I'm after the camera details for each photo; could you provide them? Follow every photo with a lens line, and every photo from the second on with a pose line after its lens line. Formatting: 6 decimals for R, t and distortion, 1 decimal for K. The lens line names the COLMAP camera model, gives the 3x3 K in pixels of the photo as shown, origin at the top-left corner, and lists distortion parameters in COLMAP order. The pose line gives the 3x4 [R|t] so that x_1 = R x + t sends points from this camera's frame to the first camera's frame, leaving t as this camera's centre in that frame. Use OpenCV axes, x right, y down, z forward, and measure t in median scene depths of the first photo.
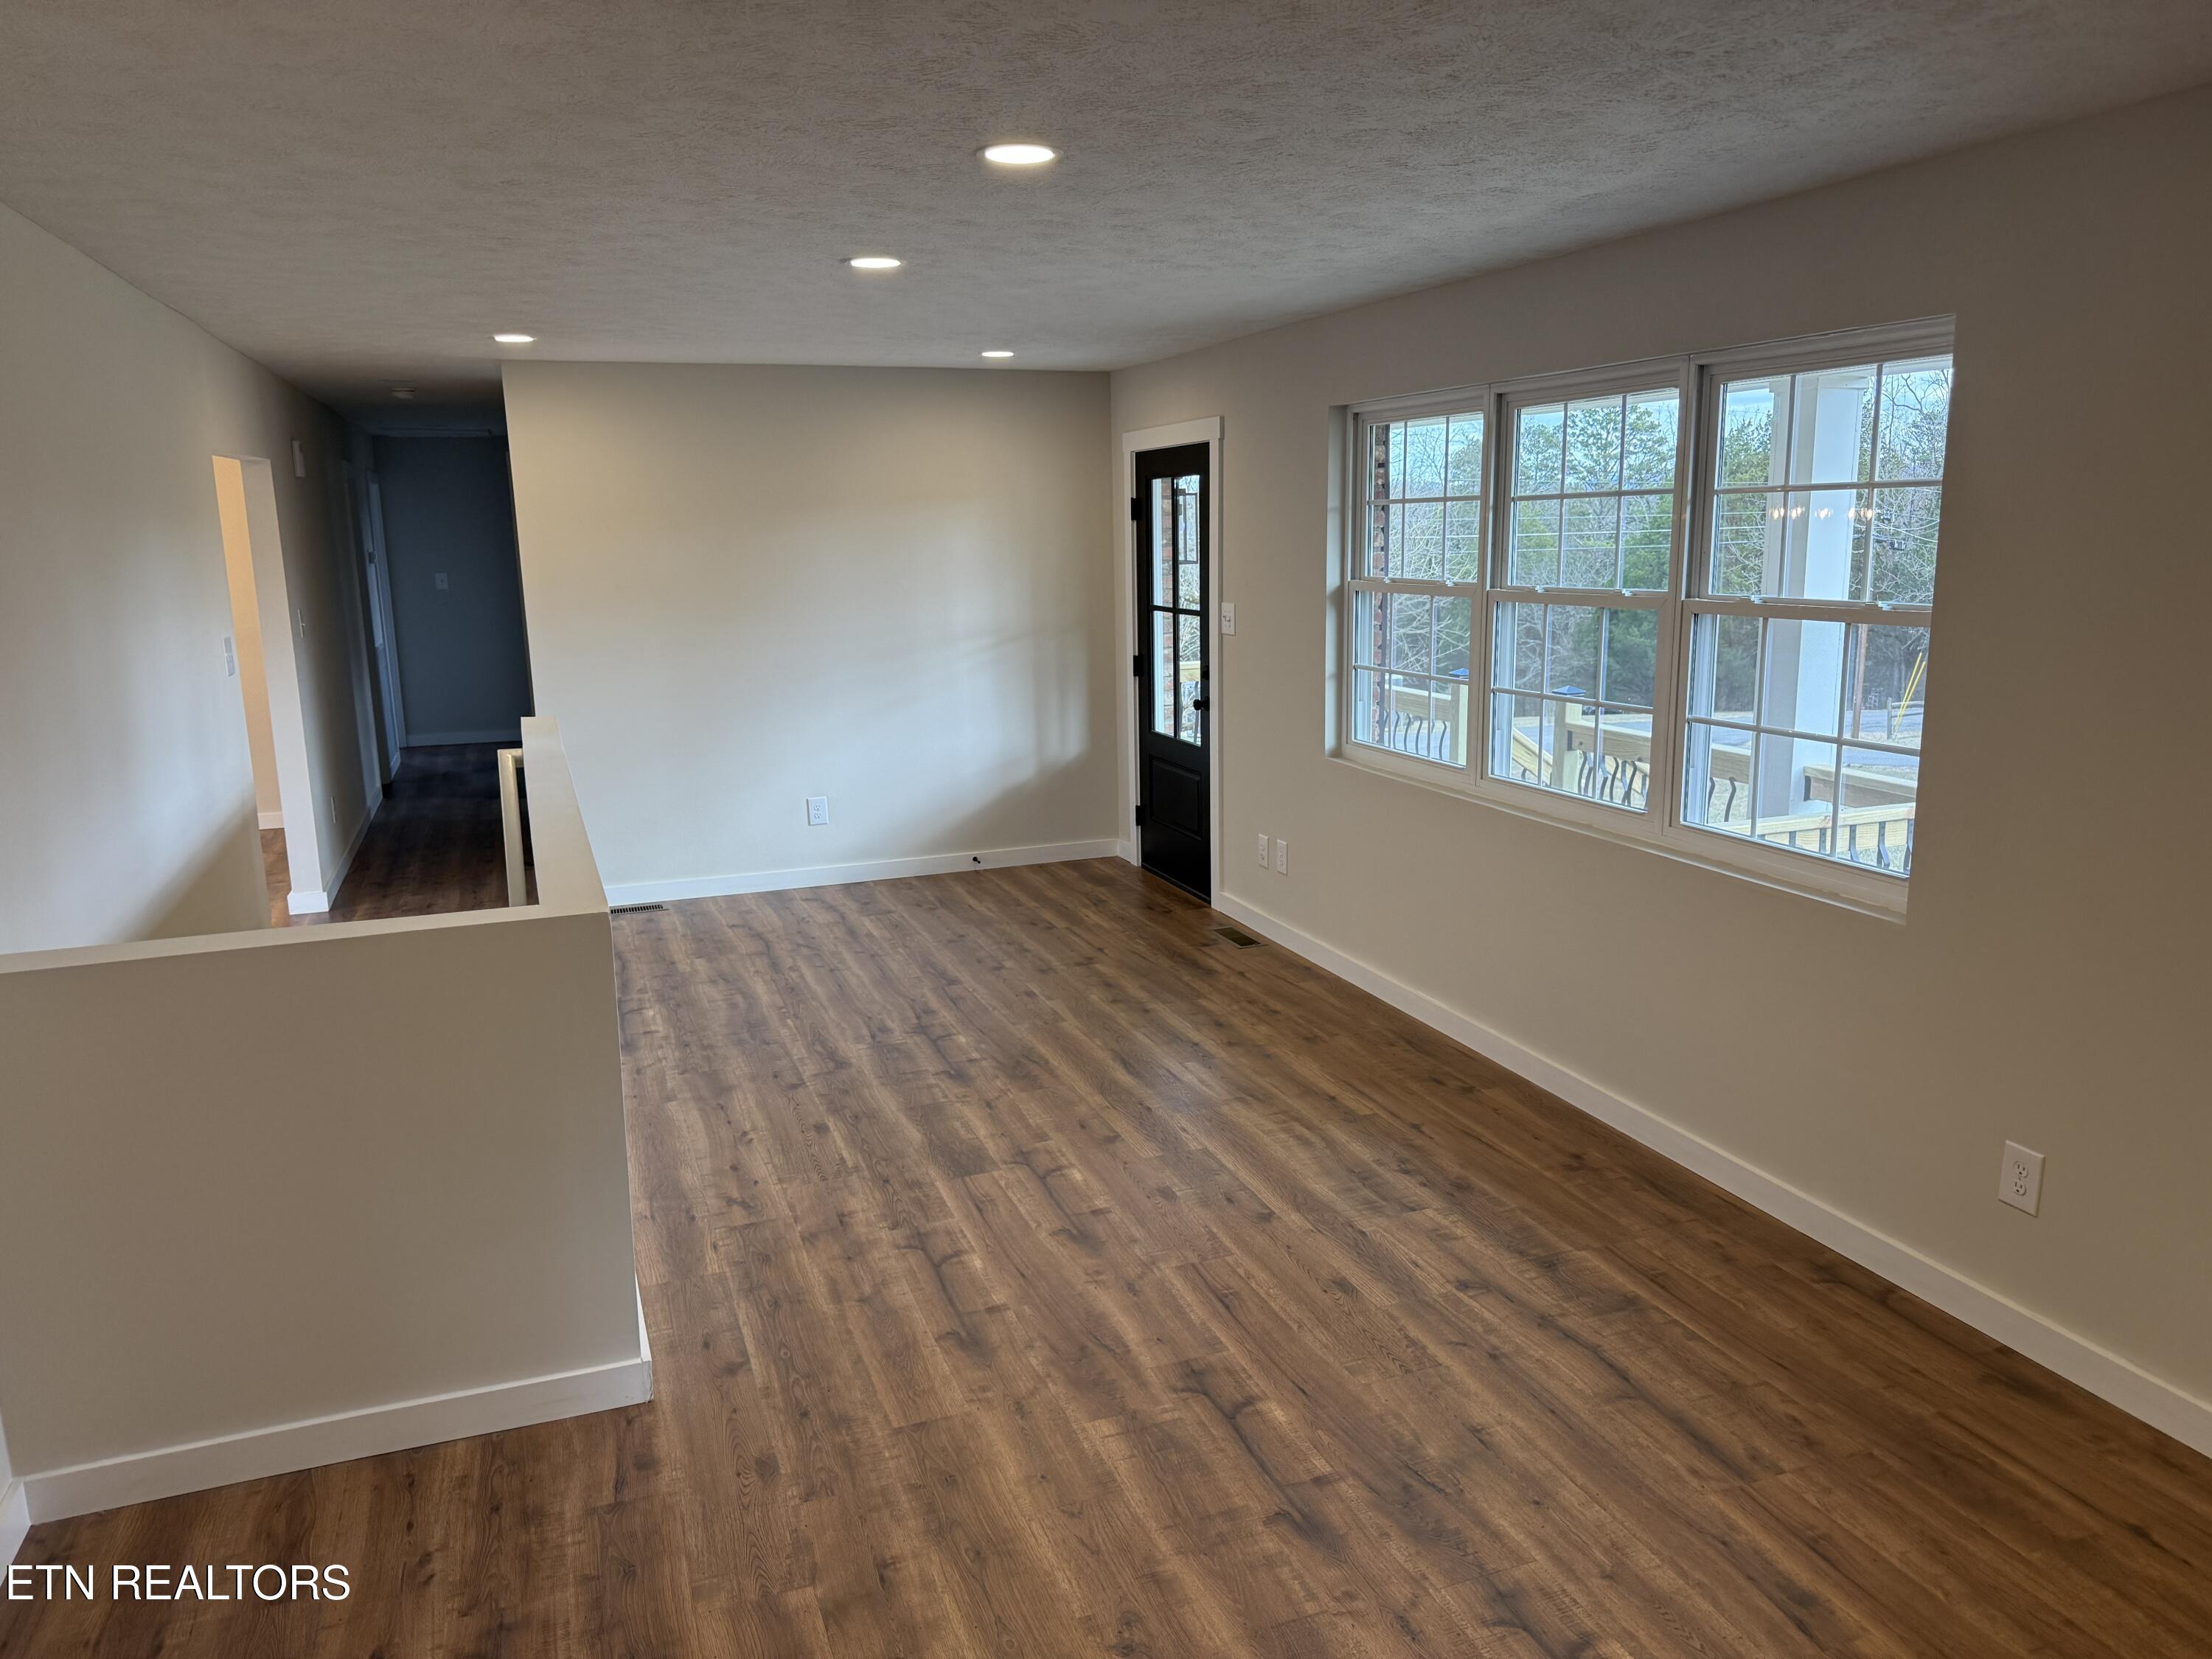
lens RADIAL K [[1551.4, 0, 1097.5], [0, 1551.4, 836.9], [0, 0, 1]] dist [0.029522, -0.035650]
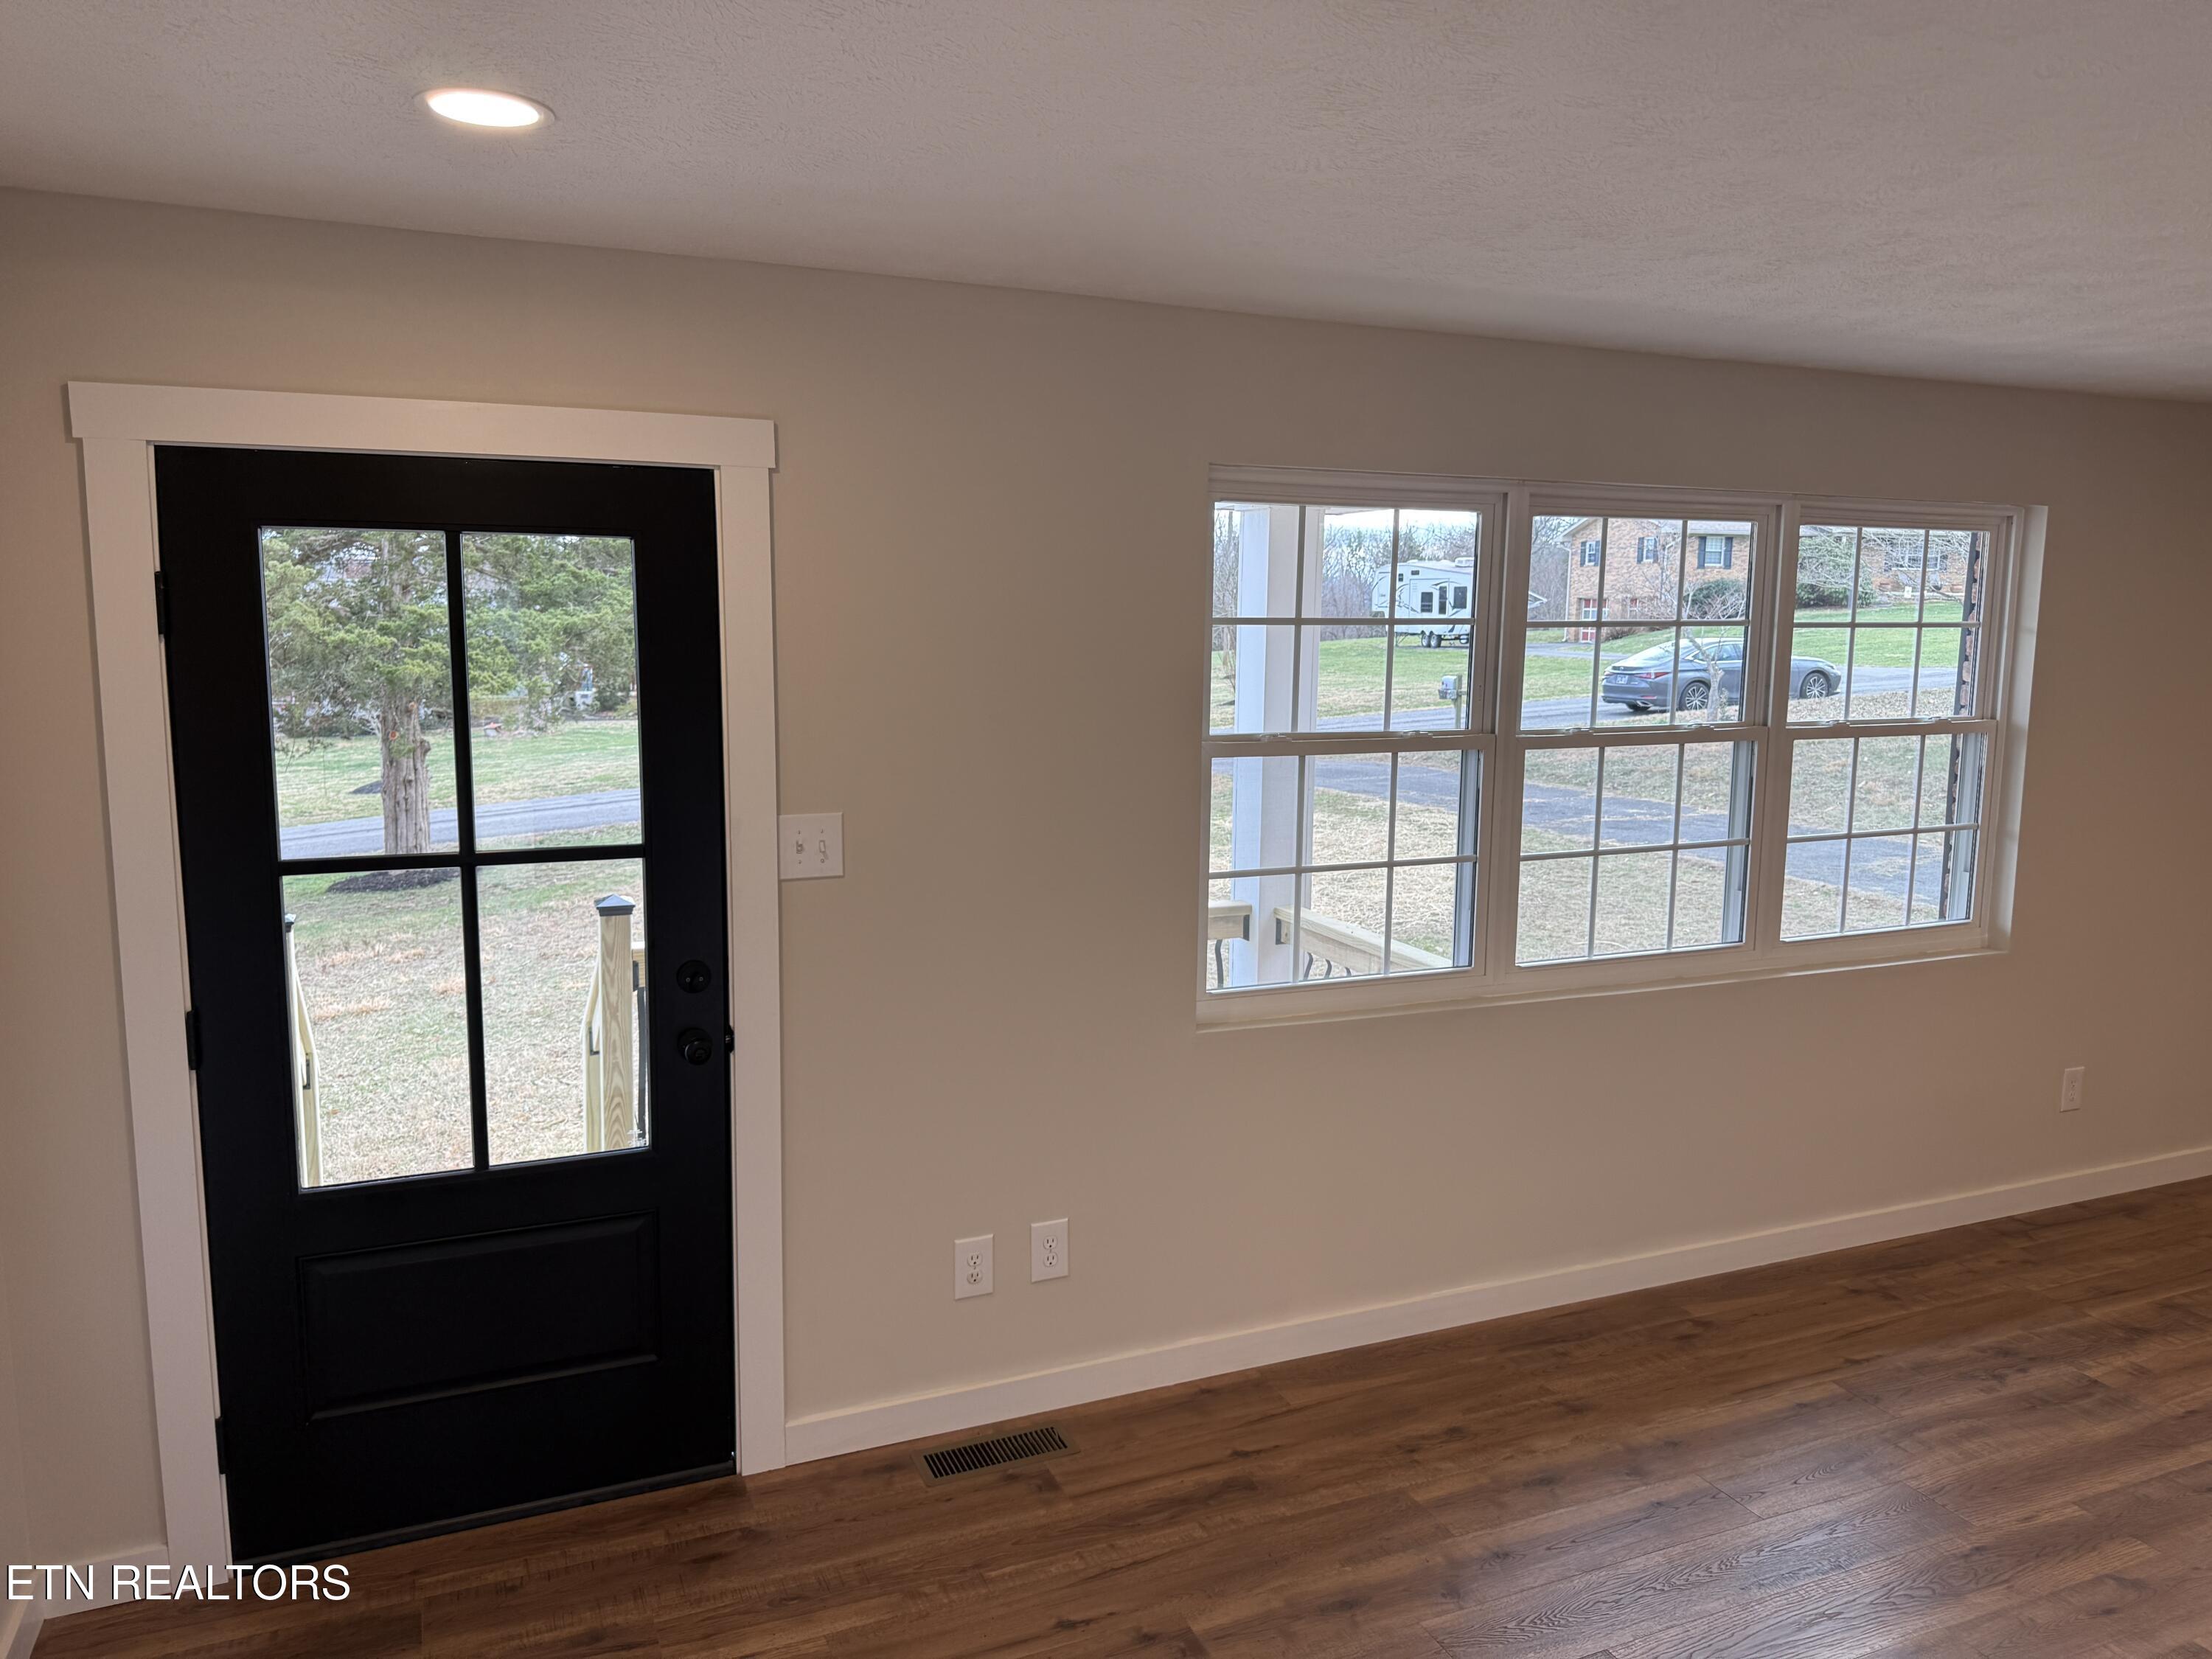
lens RADIAL K [[1551.4, 0, 1097.5], [0, 1551.4, 812.8], [0, 0, 1]] dist [0.029522, -0.035650]
pose [[-0.061936, -0.101910, 0.992864, -0.514633], [0.193012, 0.974772, 0.112094, -0.246404], [-0.979240, 0.198578, -0.040704, 1.224968]]
